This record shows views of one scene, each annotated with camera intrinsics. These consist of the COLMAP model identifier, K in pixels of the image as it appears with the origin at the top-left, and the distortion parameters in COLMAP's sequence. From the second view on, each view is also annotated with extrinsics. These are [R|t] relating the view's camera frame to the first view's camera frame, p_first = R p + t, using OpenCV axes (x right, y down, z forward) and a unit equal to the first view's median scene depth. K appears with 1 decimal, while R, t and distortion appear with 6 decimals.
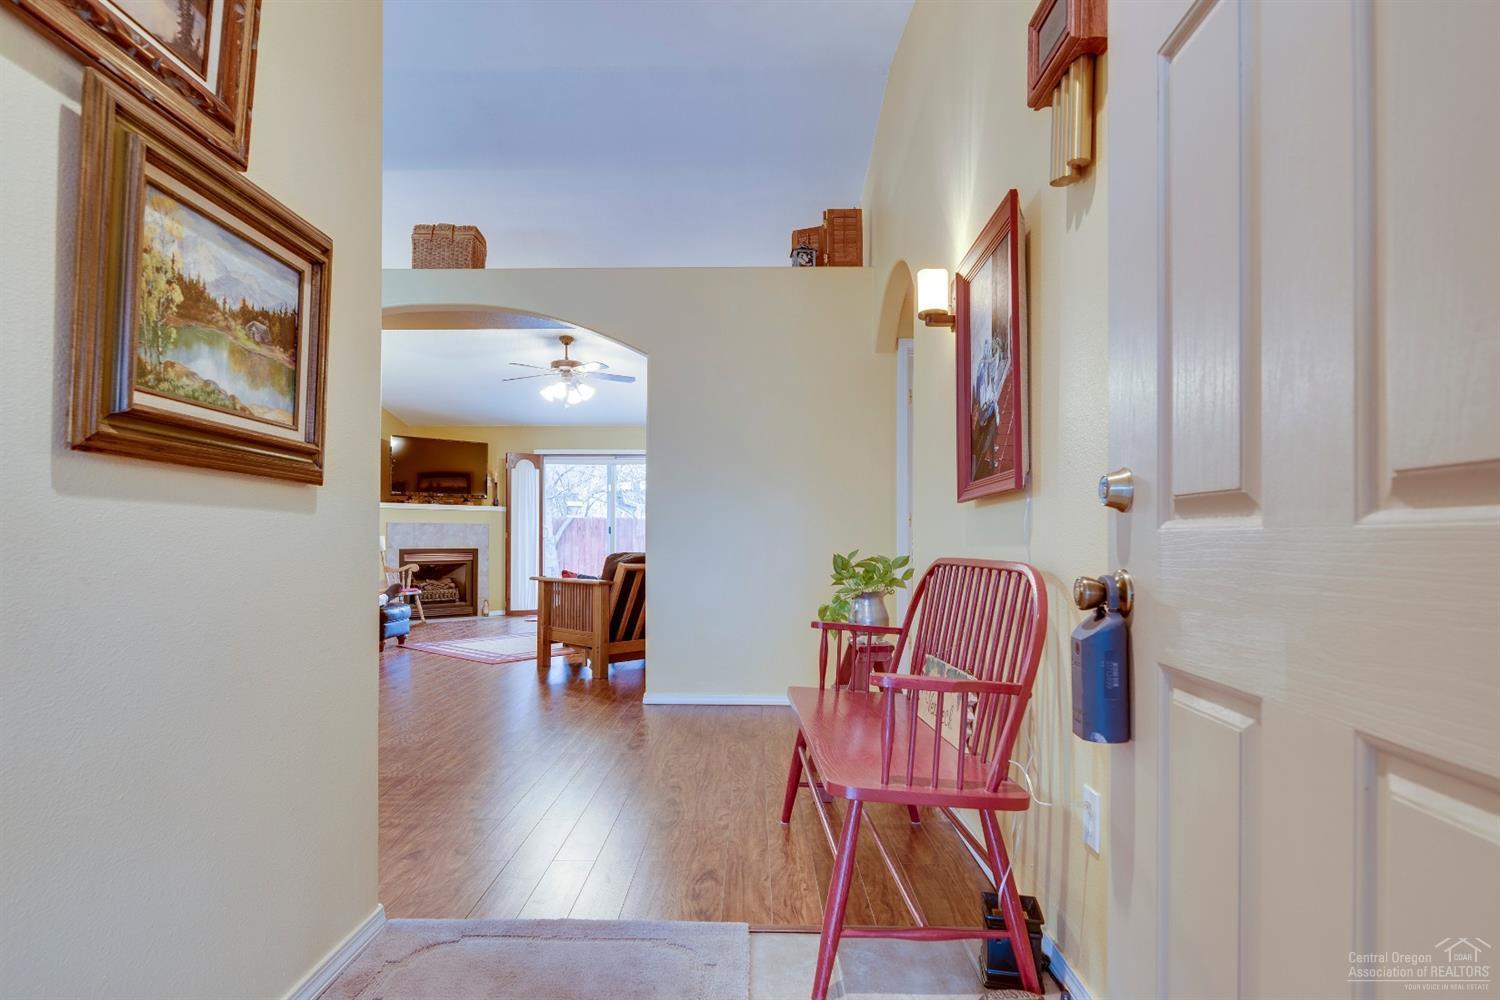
lens RADIAL K [[815.5, 0, 748.5], [0, 815.5, 538.0], [0, 0, 1]] dist [-0.001123, -0.004962]
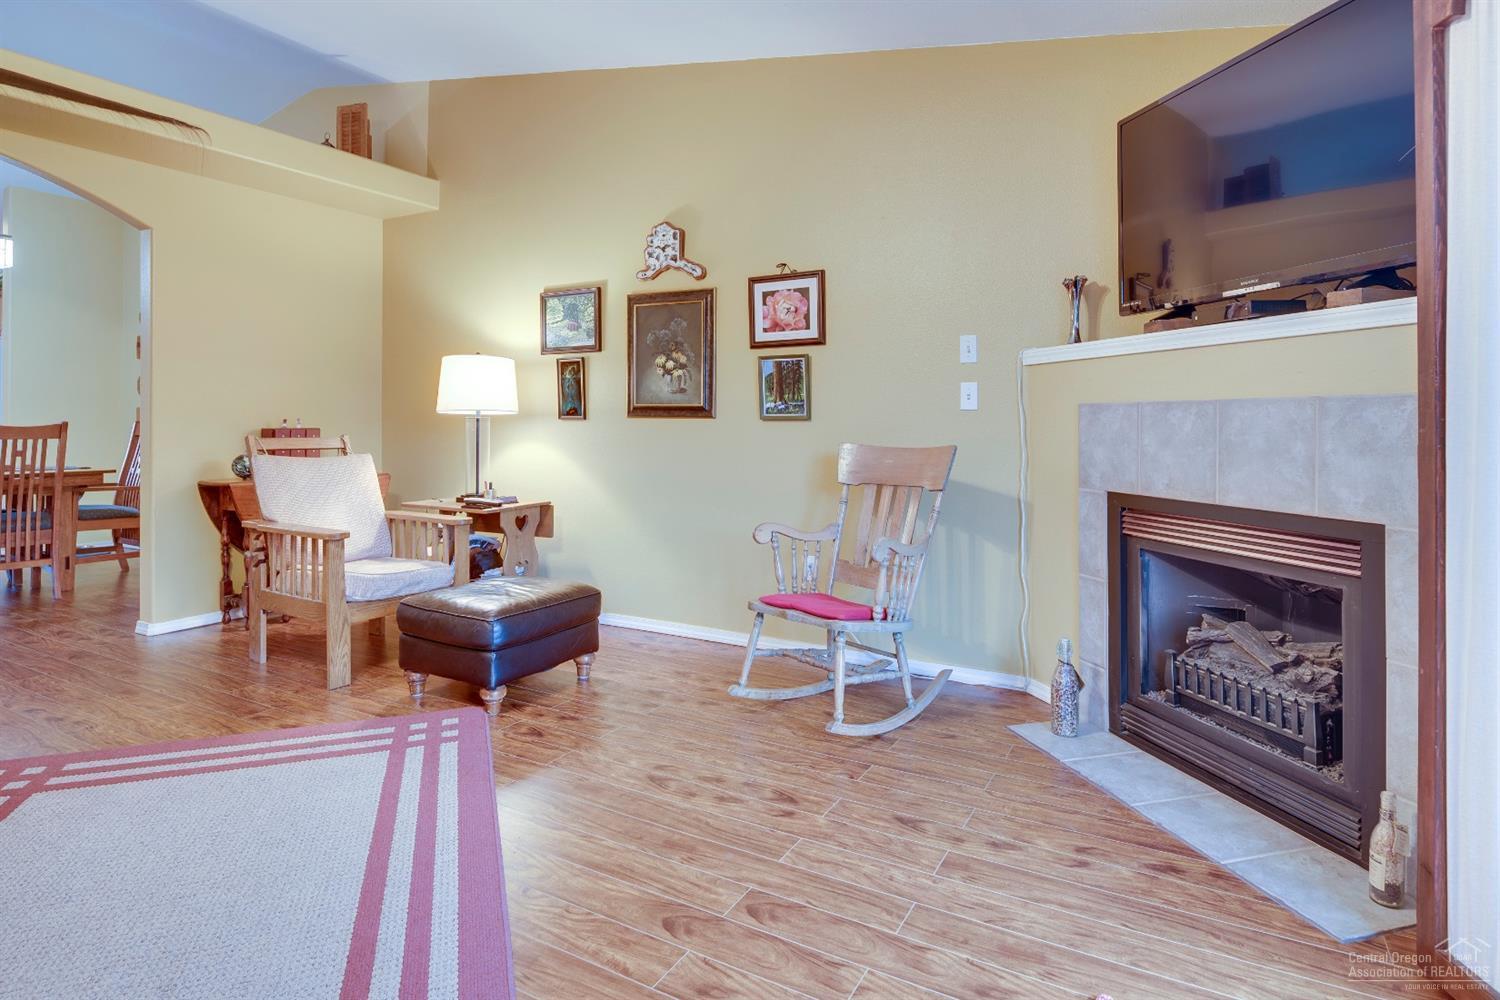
lens RADIAL K [[815.5, 0, 753.8], [0, 815.5, 418.5], [0, 0, 1]] dist [-0.001123, -0.004962]
pose [[-0.488701, -0.006055, -0.872430, -0.094246], [-0.002497, 0.999982, -0.005541, -0.010594], [0.872448, -0.000529, -0.488707, 0.965524]]
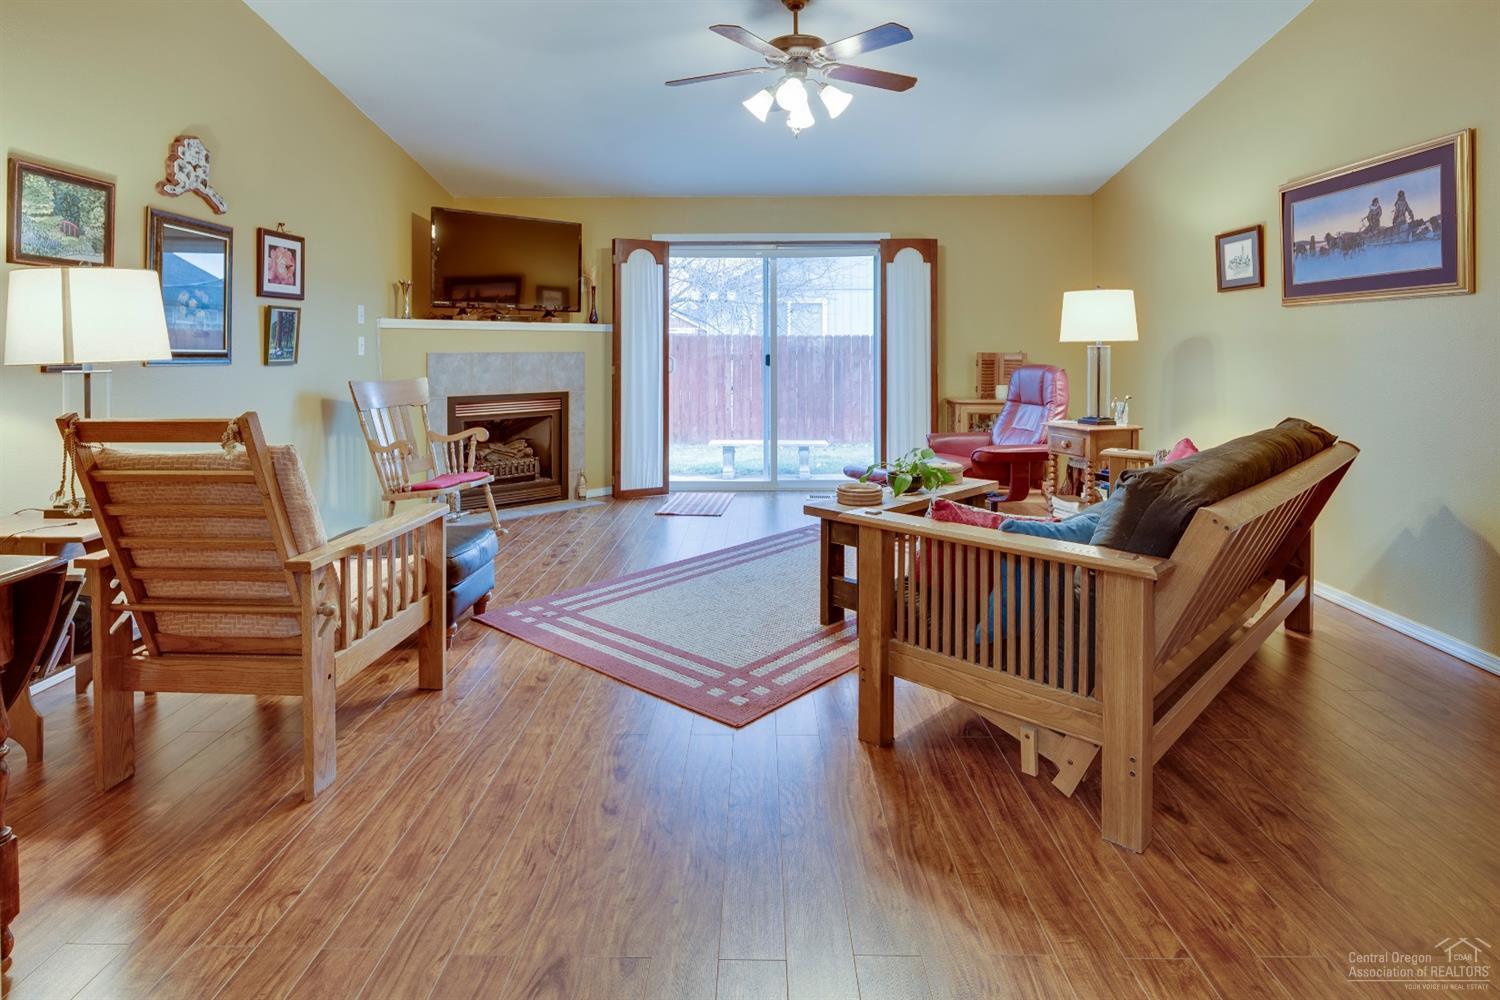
lens RADIAL K [[815.5, 0, 758.9], [0, 815.5, 348.0], [0, 0, 1]] dist [-0.001123, -0.004962]
pose [[0.999950, -0.005700, 0.008236, -0.190902], [0.005711, 0.999983, -0.001308, -0.018823], [-0.008228, 0.001355, 0.999965, 0.373078]]
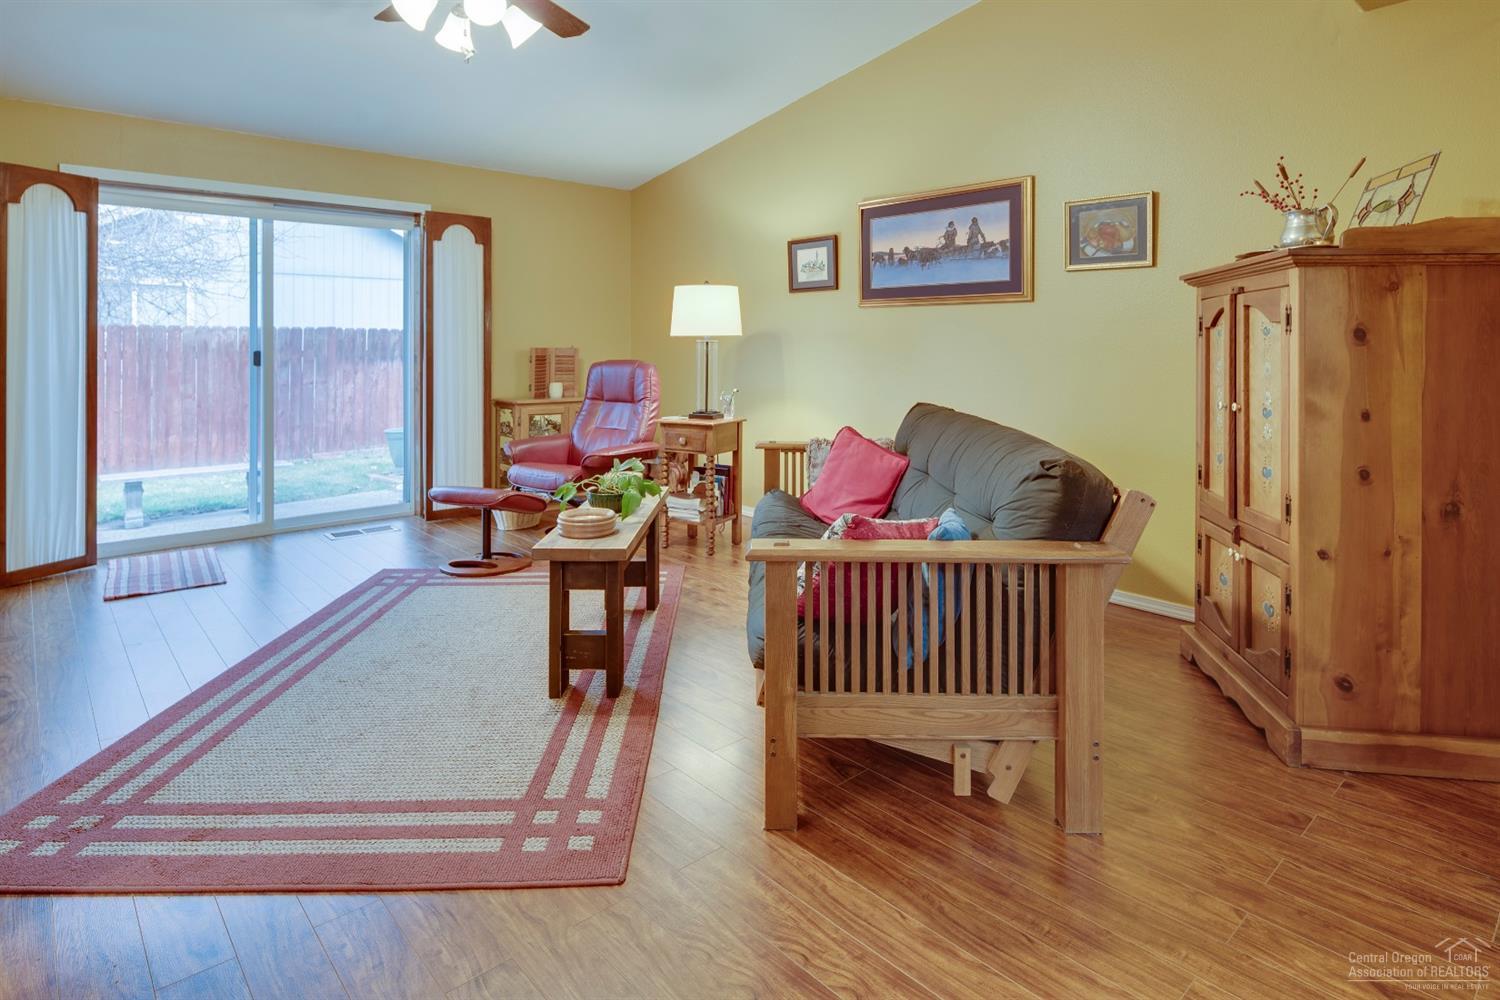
lens RADIAL K [[815.5, 0, 760.6], [0, 815.5, 341.8], [0, 0, 1]] dist [-0.001123, -0.004962]
pose [[0.728448, -0.002297, 0.685097, -0.295091], [0.003484, 0.999994, -0.000352, -0.018568], [-0.685092, 0.002643, 0.728452, 0.477209]]
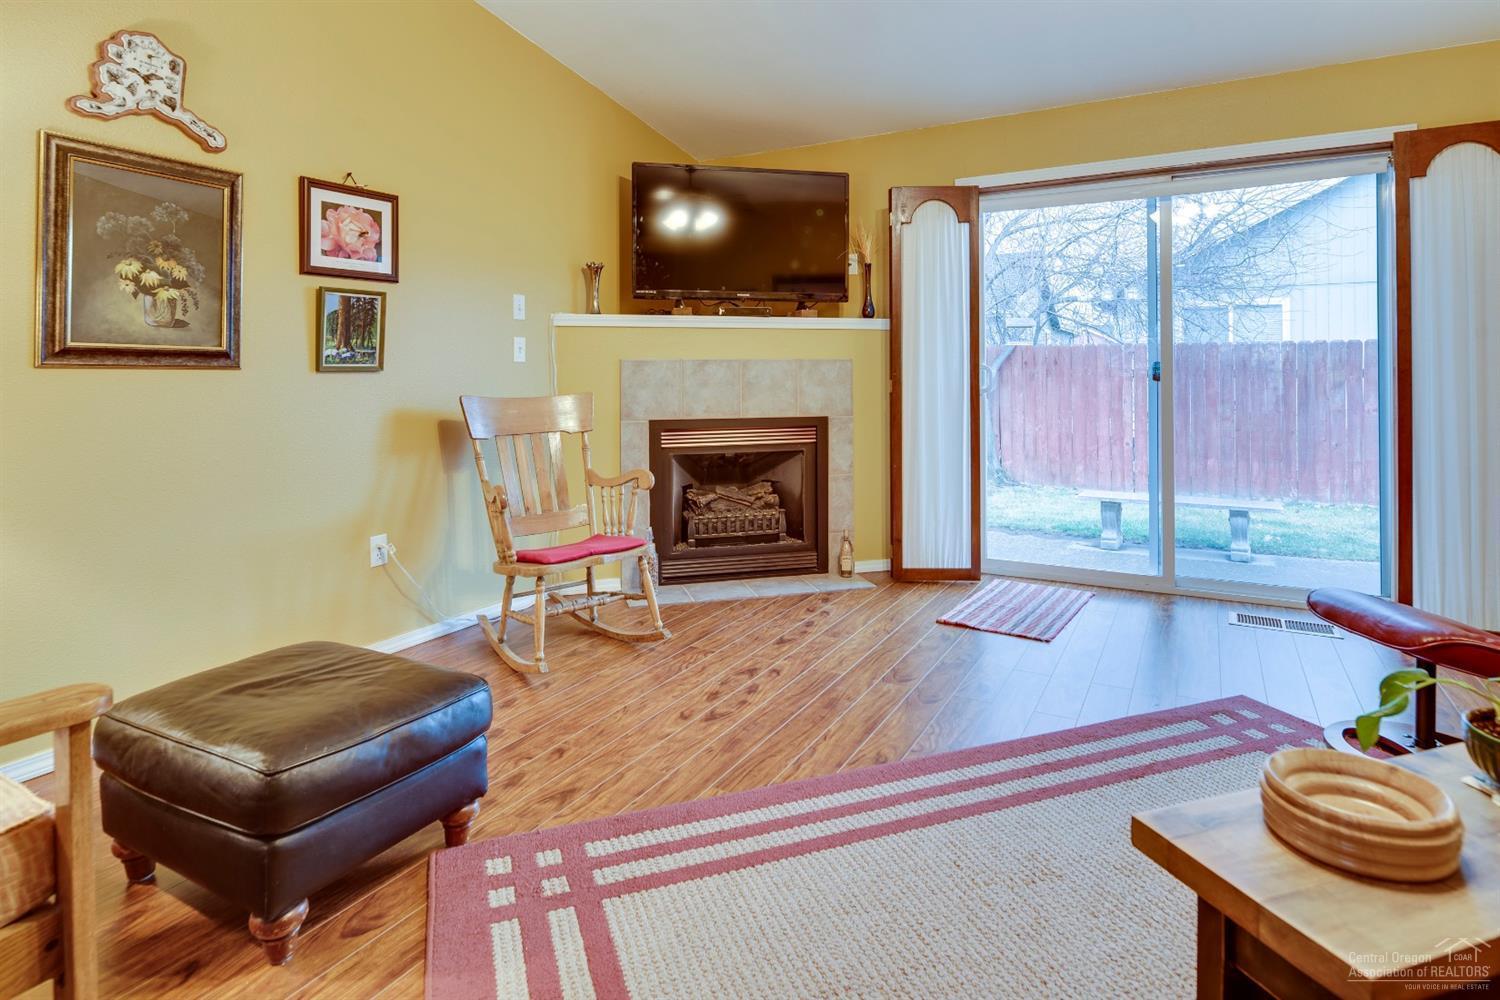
lens RADIAL K [[815.5, 0, 745.4], [0, 815.5, 365.0], [0, 0, 1]] dist [-0.001123, -0.004962]
pose [[0.876646, -0.011696, -0.480993, -0.162072], [0.007663, 0.999917, -0.010348, -0.010287], [0.481074, 0.005386, 0.876663, 0.600662]]
